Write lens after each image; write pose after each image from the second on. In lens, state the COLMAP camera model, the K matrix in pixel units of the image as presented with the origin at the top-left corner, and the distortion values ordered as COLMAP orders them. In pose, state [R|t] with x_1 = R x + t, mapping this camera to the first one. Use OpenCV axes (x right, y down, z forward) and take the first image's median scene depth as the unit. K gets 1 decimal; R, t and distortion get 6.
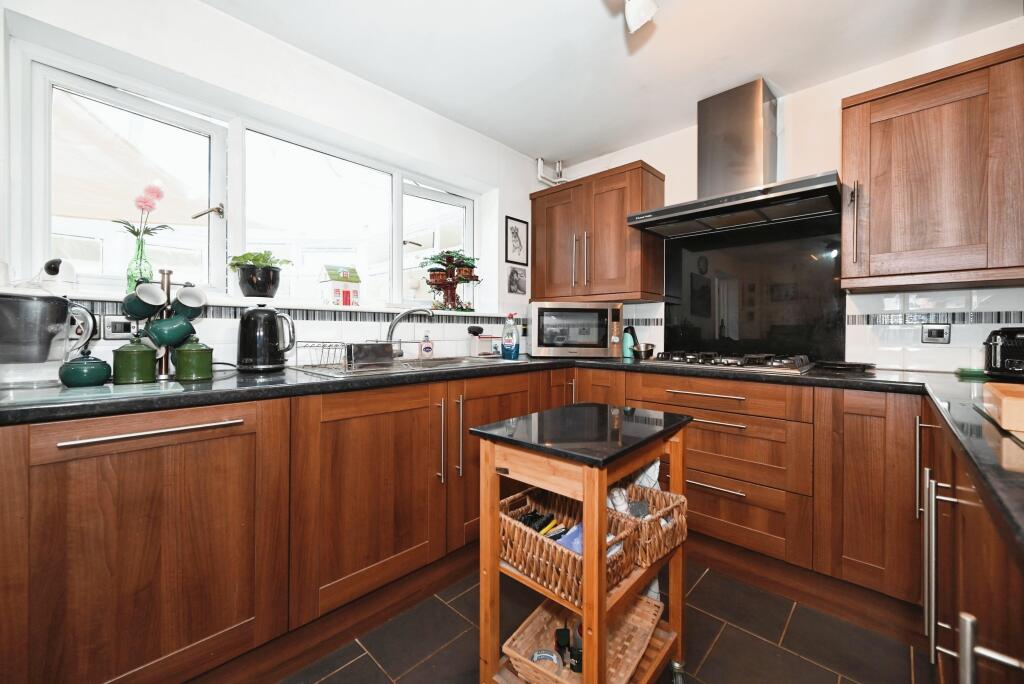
lens RADIAL K [[410.3, 0, 513.2], [0, 410.3, 332.5], [0, 0, 1]] dist [-0.002251, 0.000085]
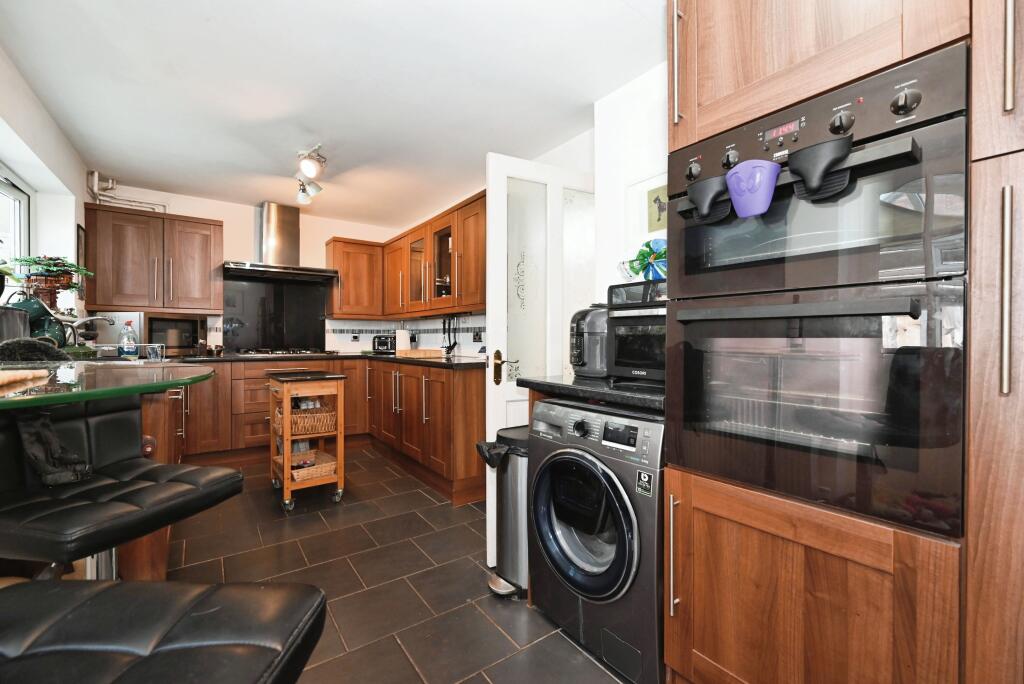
lens RADIAL K [[437.3, 0, 513.2], [0, 437.3, 341.0], [0, 0, 1]] dist [0.000119, 0.000030]
pose [[0.204301, -0.005648, 0.978892, -1.290044], [-0.002358, 0.999978, 0.006262, 0.004846], [-0.978905, -0.003588, 0.204283, -0.458955]]
